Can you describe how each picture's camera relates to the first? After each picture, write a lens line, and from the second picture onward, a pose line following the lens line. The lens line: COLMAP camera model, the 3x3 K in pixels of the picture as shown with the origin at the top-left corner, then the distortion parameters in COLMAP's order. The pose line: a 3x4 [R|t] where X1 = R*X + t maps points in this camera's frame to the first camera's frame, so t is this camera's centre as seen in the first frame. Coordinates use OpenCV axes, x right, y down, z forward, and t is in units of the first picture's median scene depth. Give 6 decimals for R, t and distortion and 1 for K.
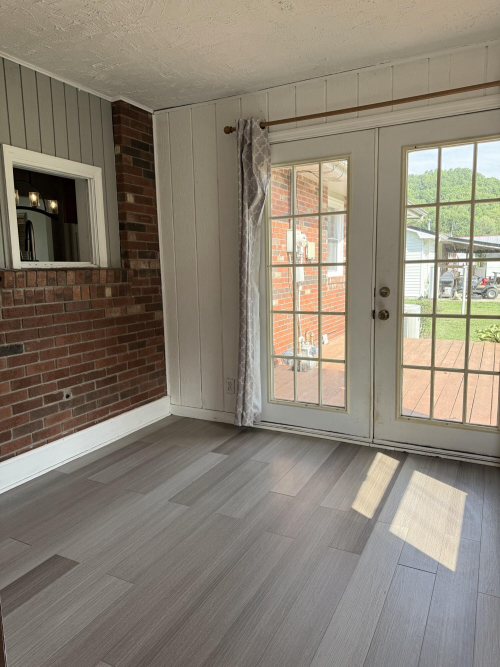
lens RADIAL K [[469.2, 0, 246.9], [0, 469.2, 330.9], [0, 0, 1]] dist [0.078263, -0.096675]
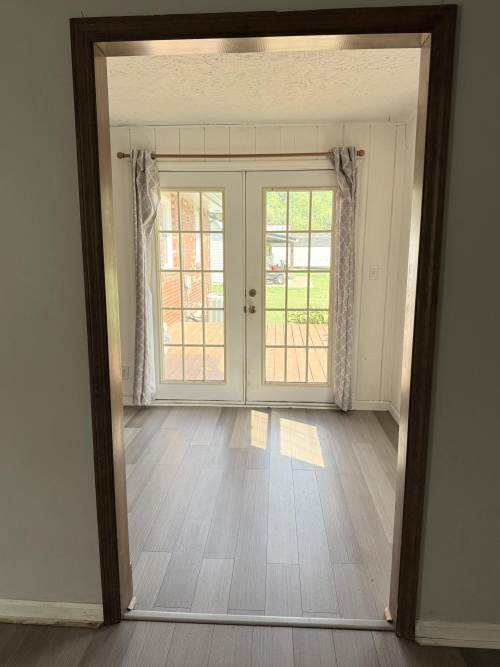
lens RADIAL K [[469.2, 0, 249.4], [0, 469.2, 333.6], [0, 0, 1]] dist [0.078263, -0.096675]
pose [[0.913448, -0.052835, 0.403511, -0.253941], [0.037300, 0.998232, 0.046268, -0.026442], [-0.405242, -0.027212, 0.913804, -0.221697]]
